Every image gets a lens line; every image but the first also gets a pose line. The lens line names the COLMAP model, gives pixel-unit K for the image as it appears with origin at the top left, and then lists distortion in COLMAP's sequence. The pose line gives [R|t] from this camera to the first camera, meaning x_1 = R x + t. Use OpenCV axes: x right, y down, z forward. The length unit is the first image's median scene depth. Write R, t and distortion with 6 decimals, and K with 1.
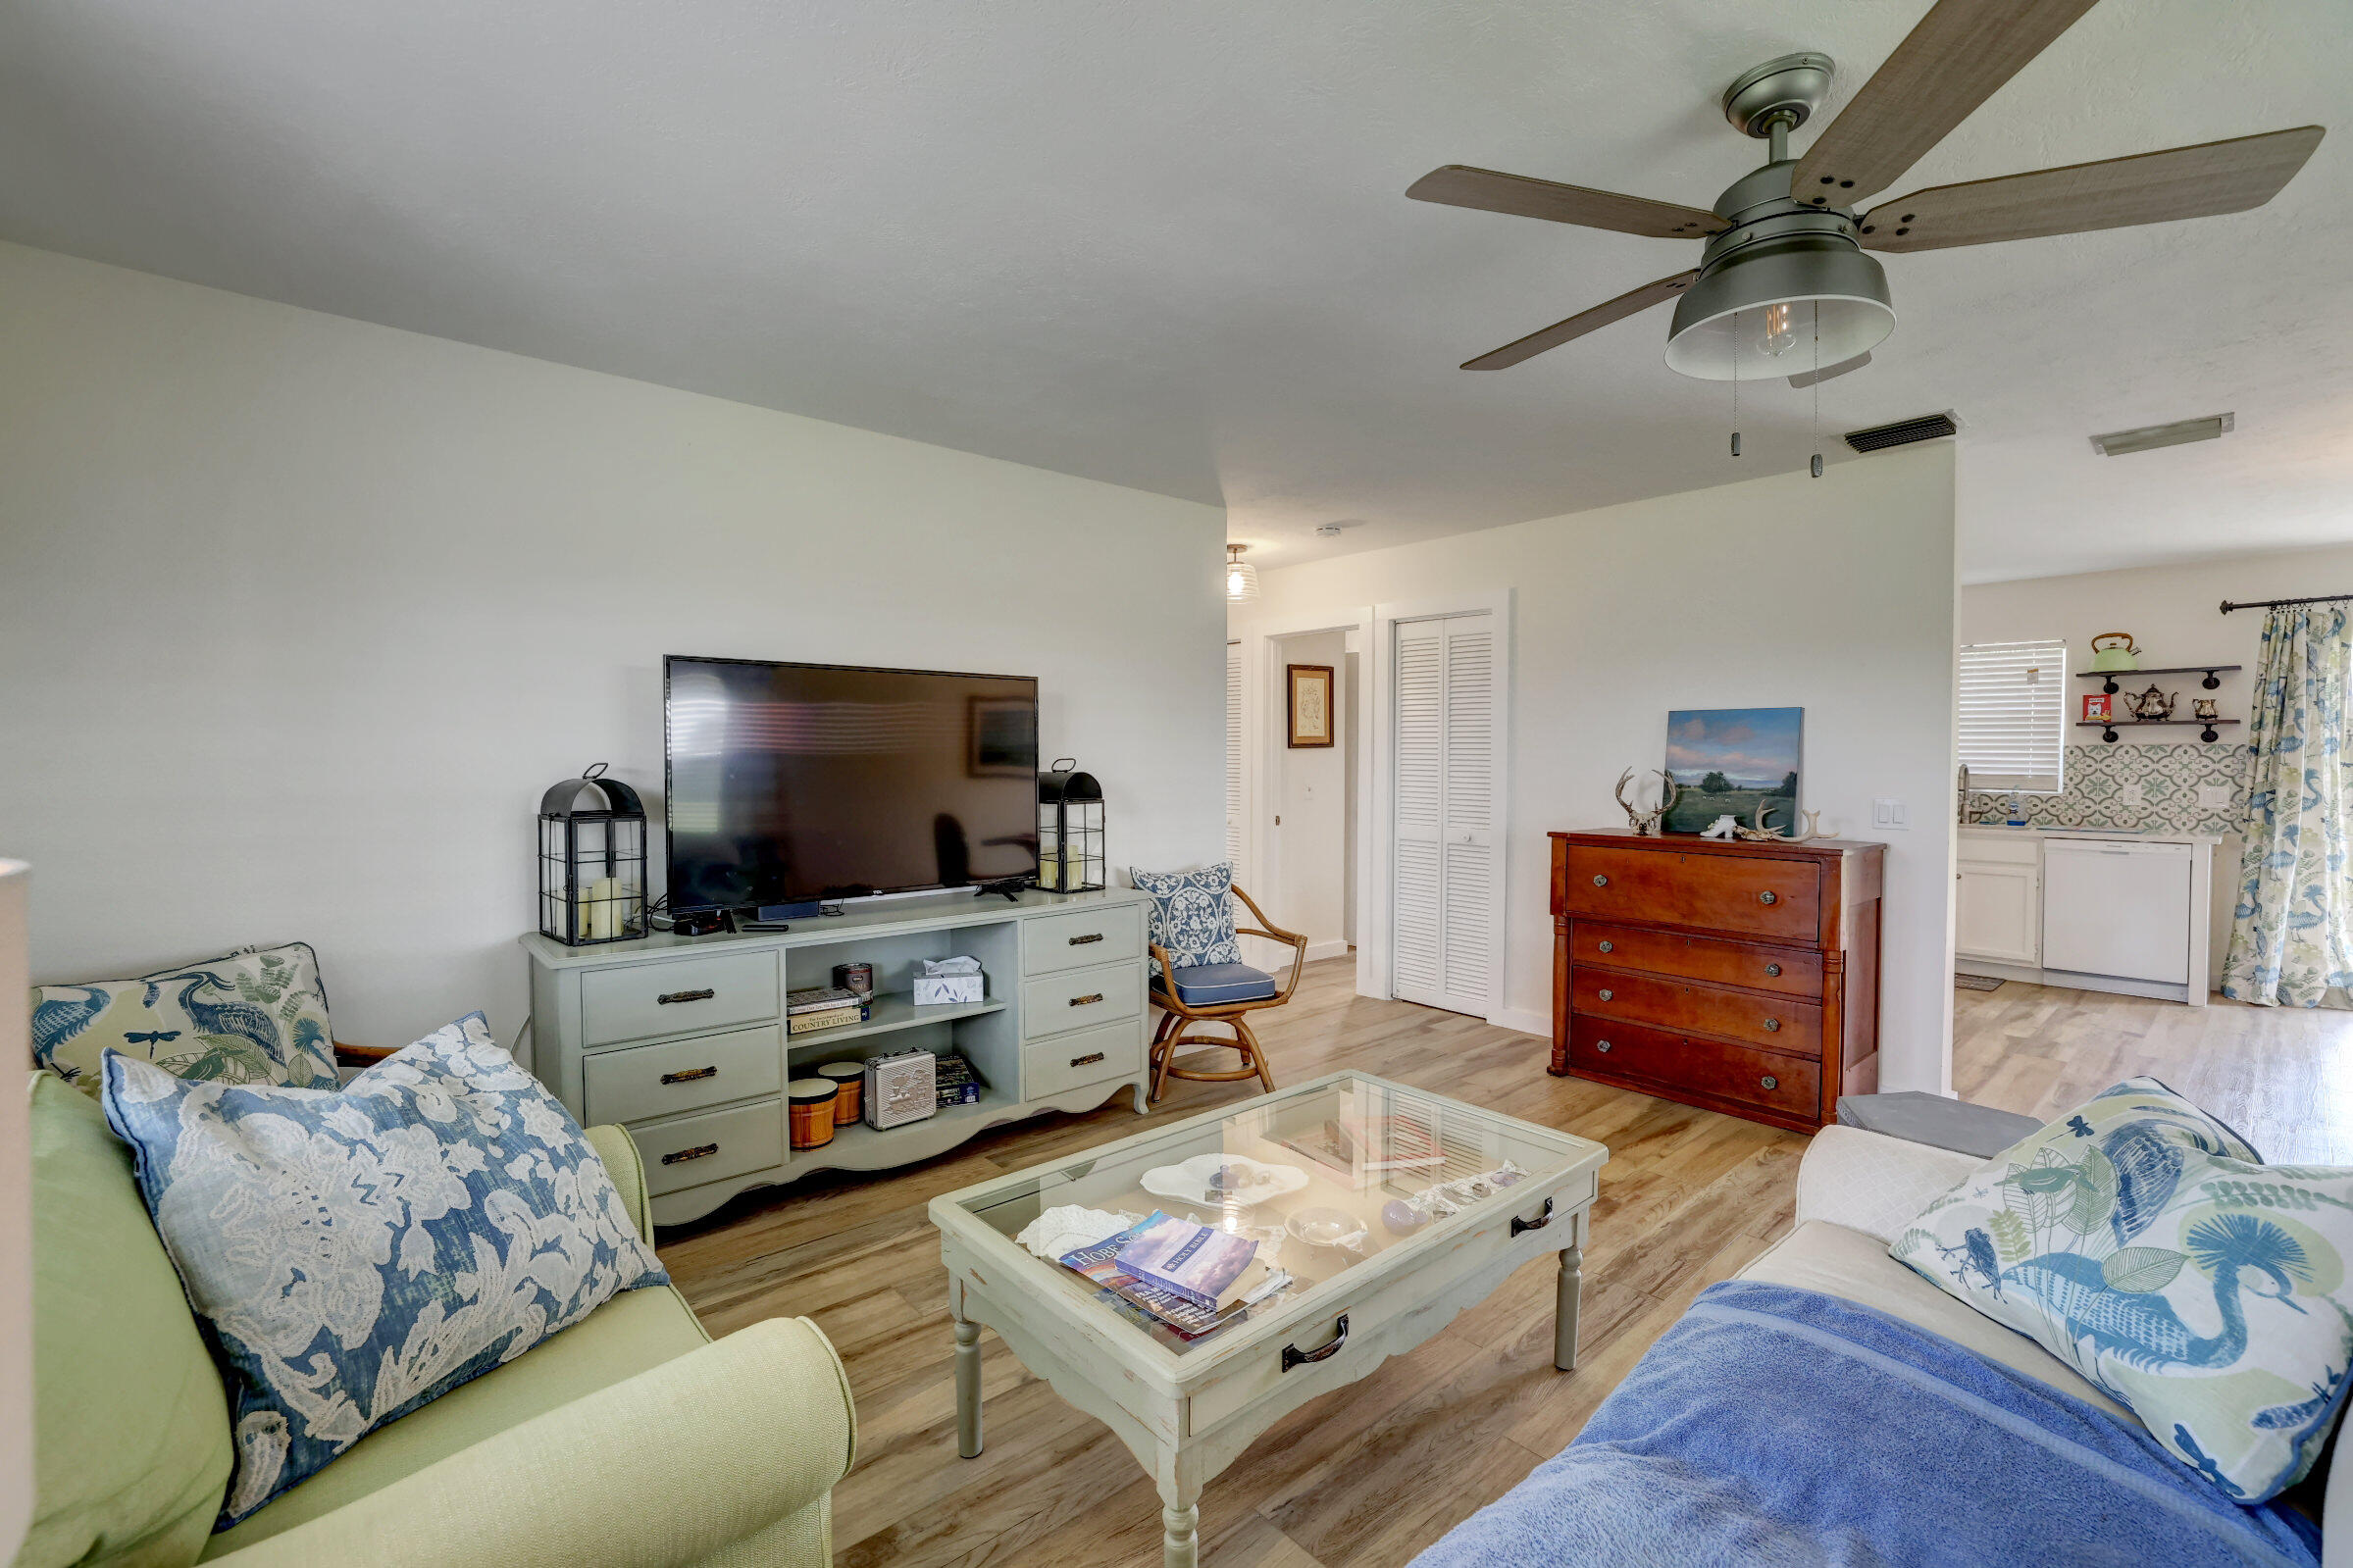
lens RADIAL K [[997.7, 0, 1171.1], [0, 997.7, 786.0], [0, 0, 1]] dist [-0.059280, 0.018773]
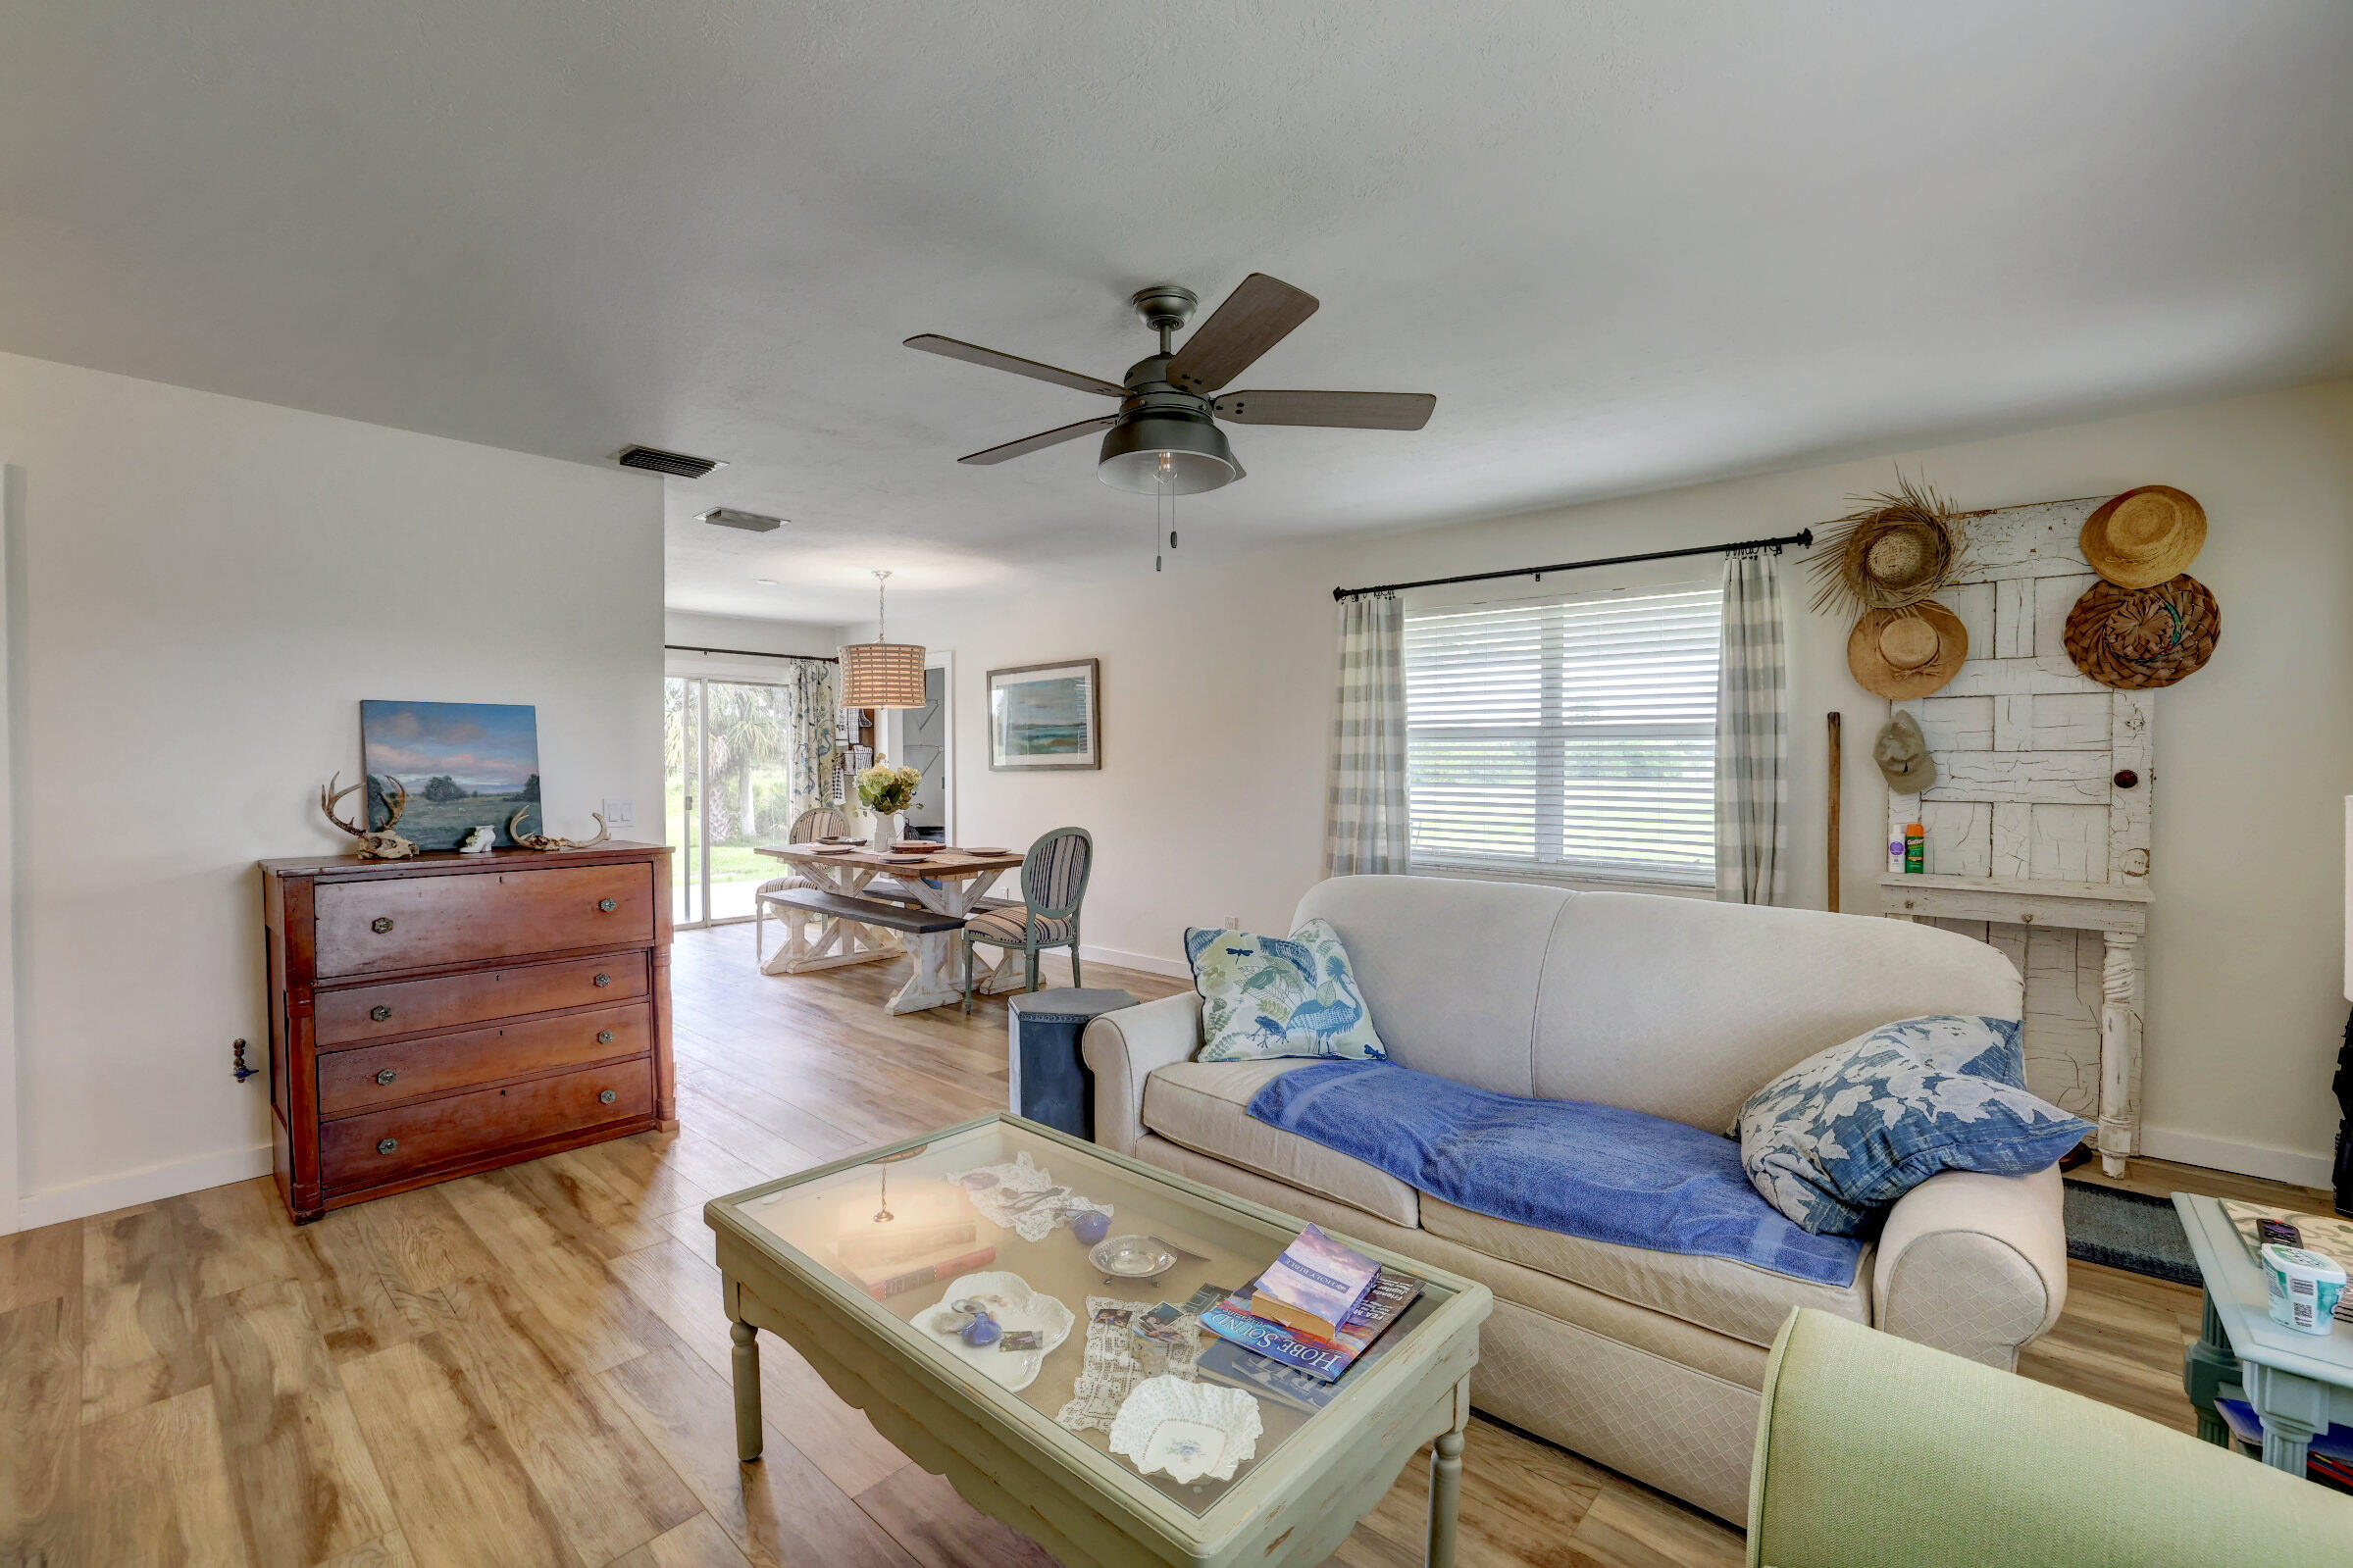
lens RADIAL K [[997.7, 0, 1171.1], [0, 997.7, 786.0], [0, 0, 1]] dist [-0.059280, 0.018773]
pose [[-0.133471, -0.026170, 0.990707, -0.407769], [0.027337, 0.999174, 0.030077, -0.016336], [-0.990676, 0.031097, -0.132645, 0.567095]]
